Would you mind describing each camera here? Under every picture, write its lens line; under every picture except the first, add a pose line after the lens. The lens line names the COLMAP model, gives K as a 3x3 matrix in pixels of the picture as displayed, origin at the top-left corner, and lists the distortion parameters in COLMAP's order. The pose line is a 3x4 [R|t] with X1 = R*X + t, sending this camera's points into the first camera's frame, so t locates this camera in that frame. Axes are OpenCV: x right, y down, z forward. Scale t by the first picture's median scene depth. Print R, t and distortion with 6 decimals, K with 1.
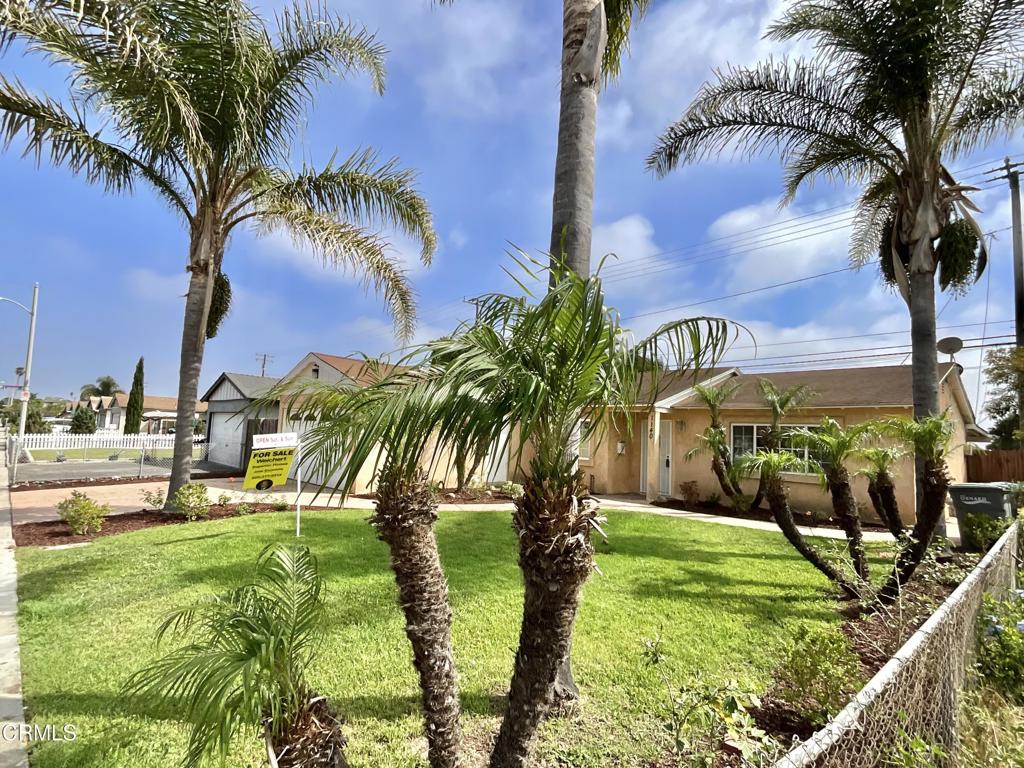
lens RADIAL K [[542.8, 0, 512.0], [0, 542.8, 384.0], [0, 0, 1]] dist [0.007983, 0.000921]
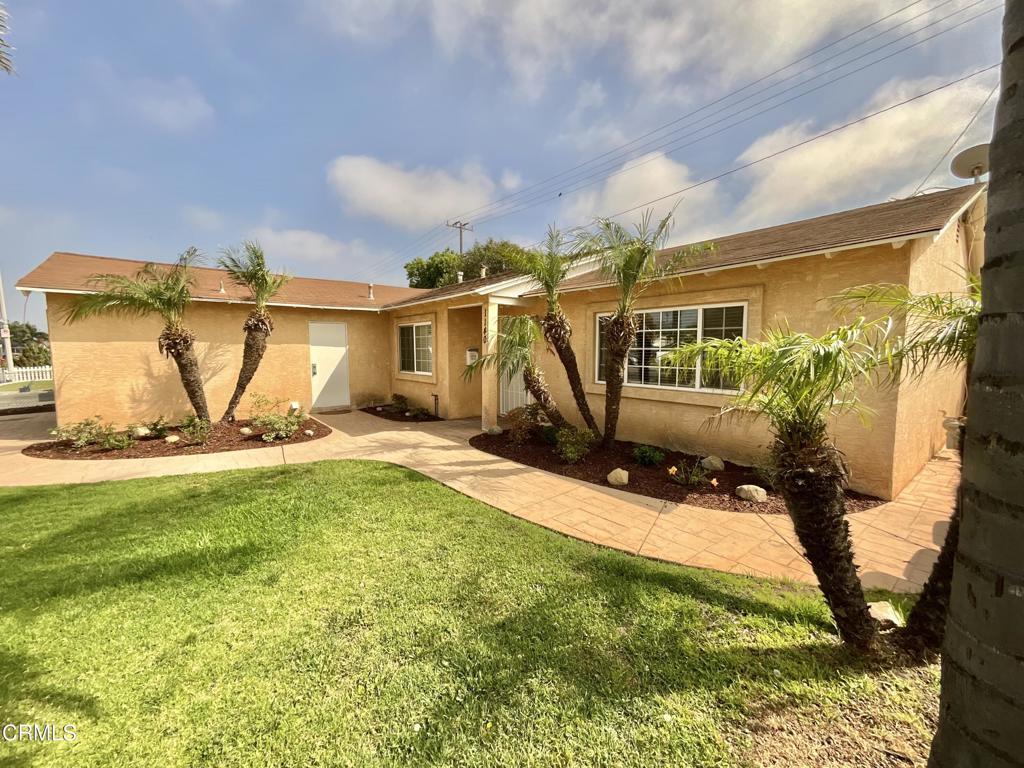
lens RADIAL K [[417.3, 0, 512.0], [0, 417.3, 384.0], [0, 0, 1]] dist [-0.014238, -0.000048]
pose [[0.995621, -0.041232, -0.083896, 0.374872], [0.055686, 0.982454, 0.177998, 0.066826], [0.075085, -0.181890, 0.980448, 0.536988]]
